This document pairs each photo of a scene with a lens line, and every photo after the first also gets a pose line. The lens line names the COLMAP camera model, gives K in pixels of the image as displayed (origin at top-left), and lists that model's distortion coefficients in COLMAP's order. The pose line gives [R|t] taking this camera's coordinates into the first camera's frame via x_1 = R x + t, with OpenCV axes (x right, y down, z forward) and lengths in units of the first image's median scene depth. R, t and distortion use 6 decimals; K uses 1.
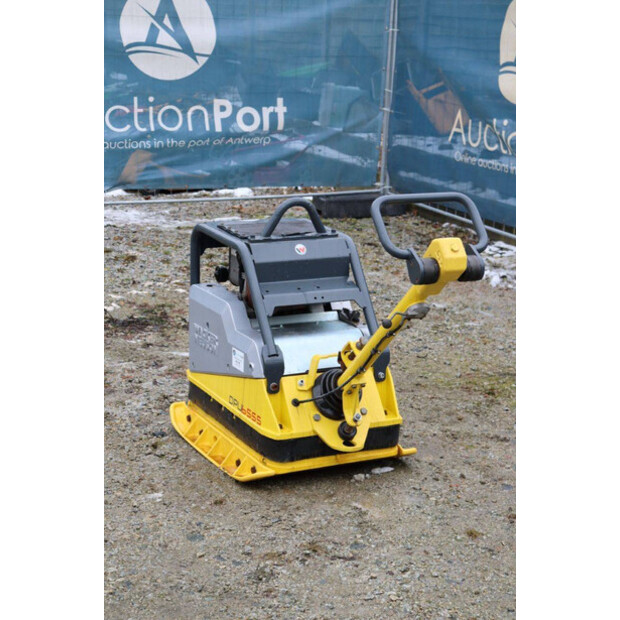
lens RADIAL K [[1381.0, 0, 310.0], [0, 1381.0, 310.0], [0, 0, 1]] dist [0.258611, -0.193114]
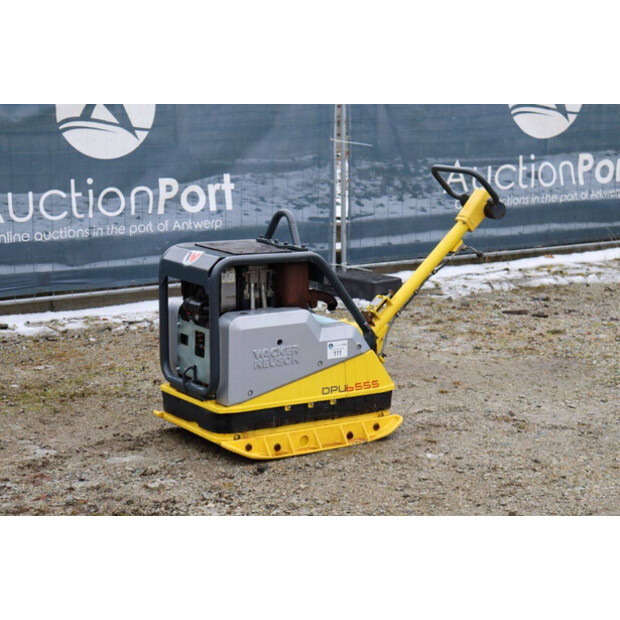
lens RADIAL K [[1429.4, 0, 316.5], [0, 1429.4, 311.5], [0, 0, 1]] dist [0.334324, 0.672057]
pose [[-0.133480, -0.199579, 0.970748, -1.183494], [0.216222, 0.950052, 0.225055, -0.262271], [-0.967177, 0.239937, -0.083659, 1.095760]]
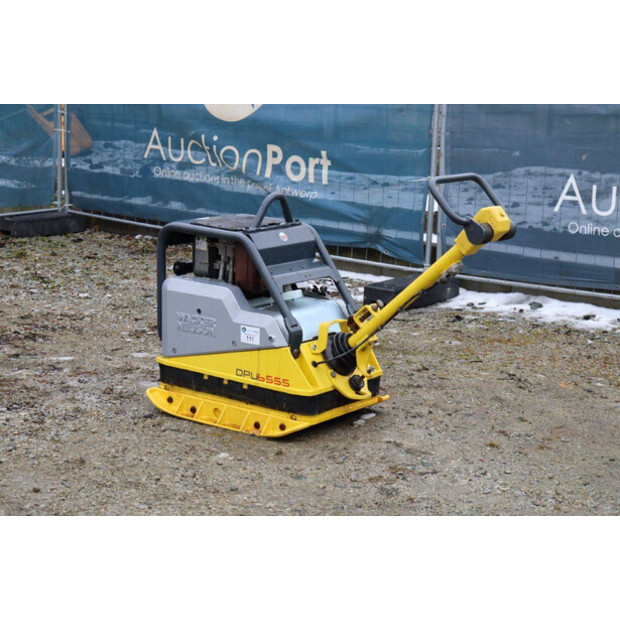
lens RADIAL K [[1429.4, 0, 316.5], [0, 1429.4, 311.5], [0, 0, 1]] dist [0.334324, 0.672057]
pose [[0.901317, -0.089172, 0.423882, -0.498111], [0.100320, 0.994947, -0.004009, 0.026370], [-0.421382, 0.046137, 0.905709, -0.098115]]
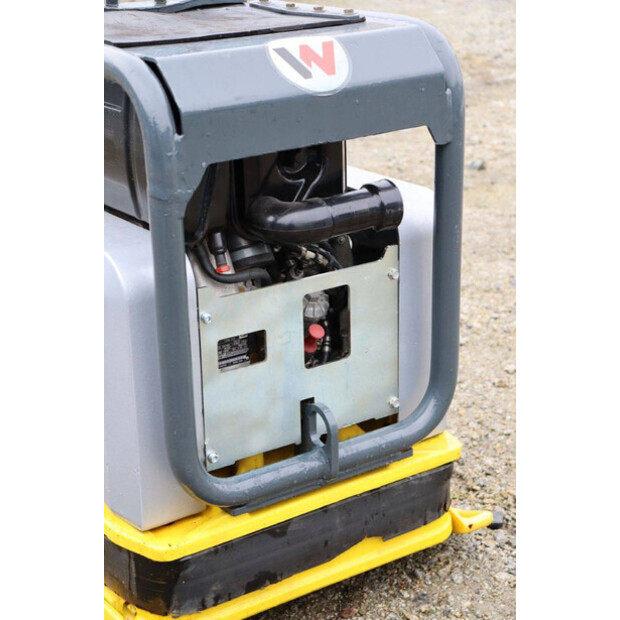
lens RADIAL K [[1321.6, 0, 310.7], [0, 1321.6, 322.7], [0, 0, 1]] dist [0.262615, 0.218207]
pose [[-0.987774, 0.050706, -0.147417, 0.000157], [-0.037366, 0.841052, 0.539662, -0.187092], [0.151350, 0.538572, -0.828875, 1.385007]]
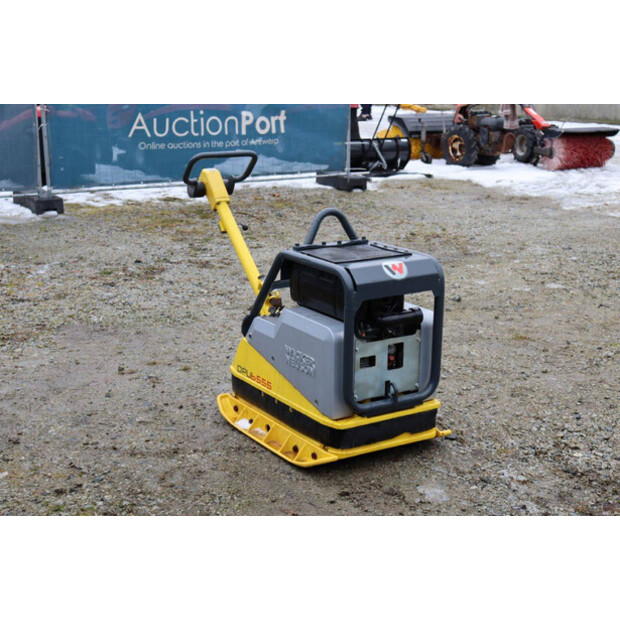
lens RADIAL K [[1030.4, 0, 319.7], [0, 1030.4, 309.4], [0, 0, 1]] dist [0.139744, 0.093644]
pose [[-0.991229, -0.005172, -0.132056, 0.108961], [-0.065753, 0.886078, 0.458849, -0.393834], [0.114639, 0.463507, -0.878646, 1.777334]]
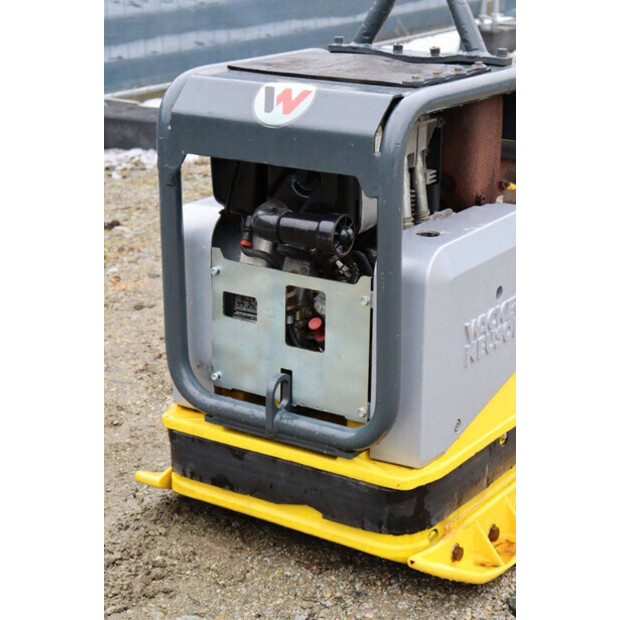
lens RADIAL K [[1381.0, 0, 310.0], [0, 1381.0, 310.0], [0, 0, 1]] dist [0.258611, -0.193114]
pose [[-0.504590, -0.285001, 0.814962, -0.420459], [0.185881, 0.885944, 0.424914, -0.190034], [-0.843112, 0.365894, -0.394062, 1.270340]]
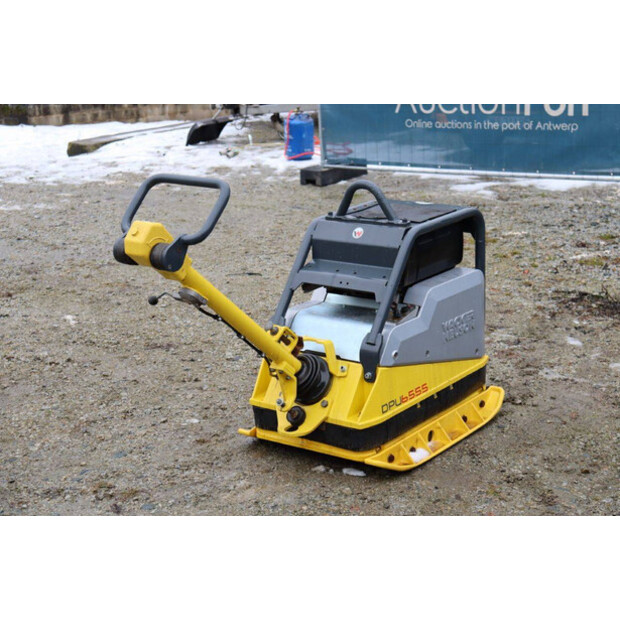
lens RADIAL K [[1129.6, 0, 311.0], [0, 1129.6, 278.9], [0, 0, 1]] dist [0.149505, 0.025643]
pose [[0.448420, 0.169383, -0.877627, 0.696350], [-0.155206, 0.981720, 0.110171, -0.095693], [0.880245, 0.086810, 0.466512, 0.596159]]
